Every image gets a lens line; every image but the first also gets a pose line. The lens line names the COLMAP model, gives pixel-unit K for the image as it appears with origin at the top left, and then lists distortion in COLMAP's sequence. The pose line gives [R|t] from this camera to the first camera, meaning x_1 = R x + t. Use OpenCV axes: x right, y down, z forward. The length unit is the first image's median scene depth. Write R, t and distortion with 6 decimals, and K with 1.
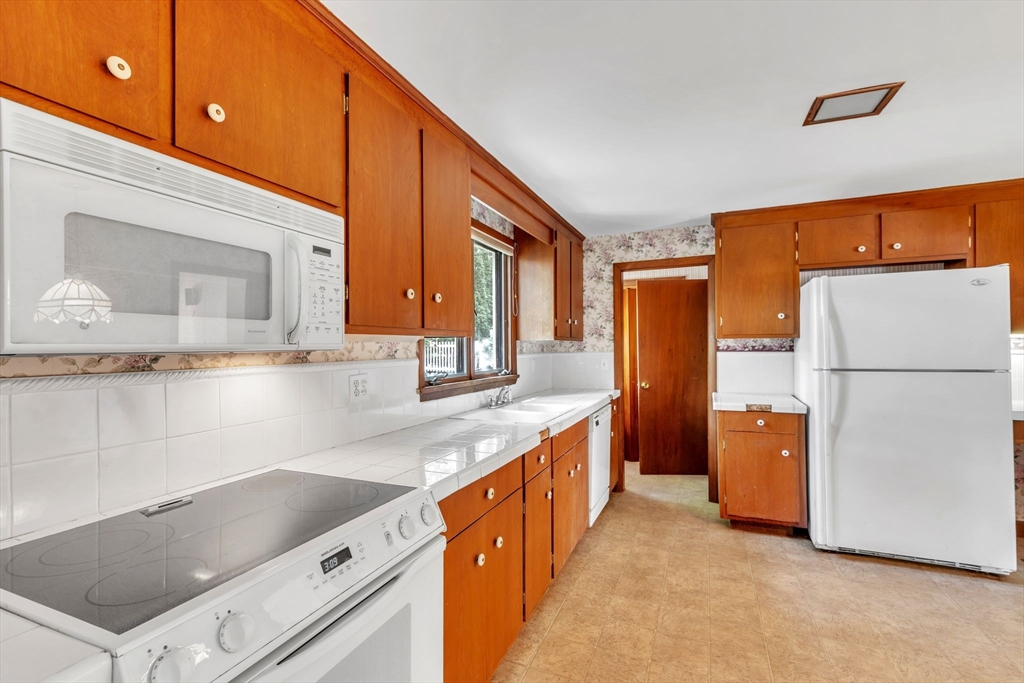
lens RADIAL K [[469.9, 0, 507.3], [0, 469.9, 343.1], [0, 0, 1]] dist [0.004894, 0.001703]
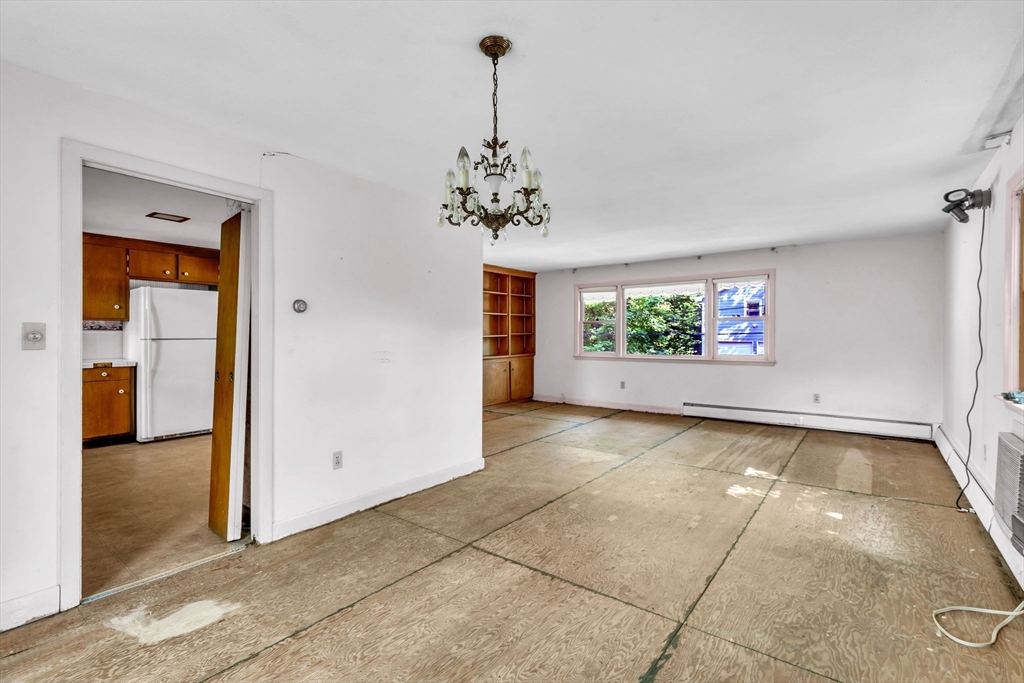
lens RADIAL K [[469.9, 0, 506.9], [0, 469.9, 336.1], [0, 0, 1]] dist [0.004894, 0.001703]
pose [[0.265246, 0.006724, 0.964157, -0.625036], [-0.010719, 0.999934, -0.004025, 0.034059], [-0.964121, -0.009267, 0.265301, -0.711325]]
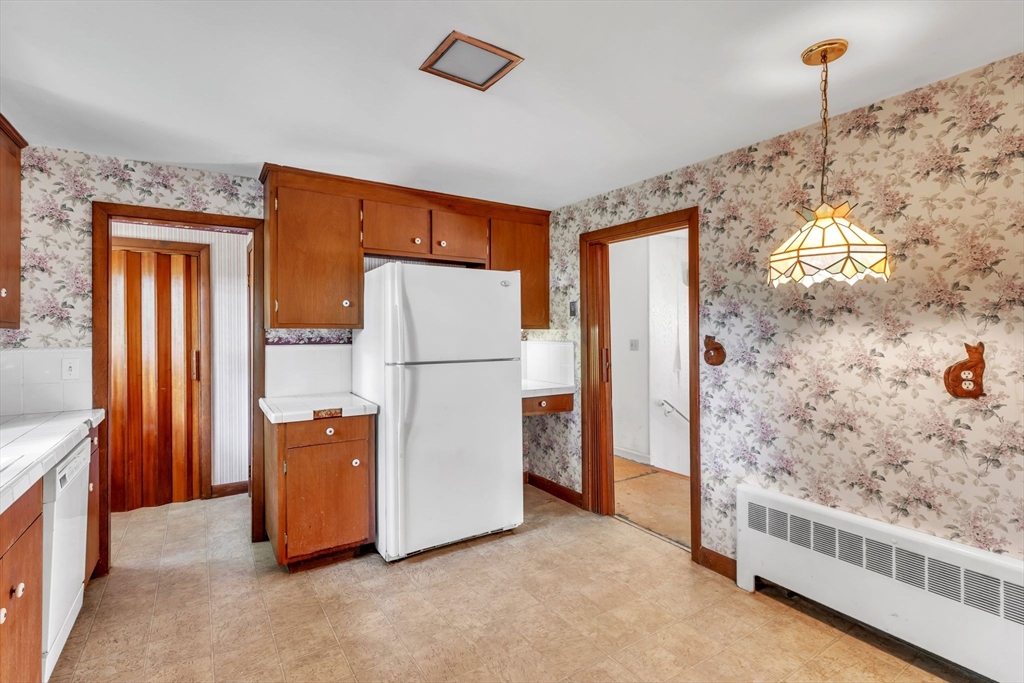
lens RADIAL K [[469.9, 0, 498.8], [0, 469.9, 335.3], [0, 0, 1]] dist [0.004894, 0.001703]
pose [[0.564674, 0.007441, 0.825280, 0.026982], [-0.006898, 0.999967, -0.004296, 0.003457], [-0.825285, -0.003267, 0.564707, 0.296842]]
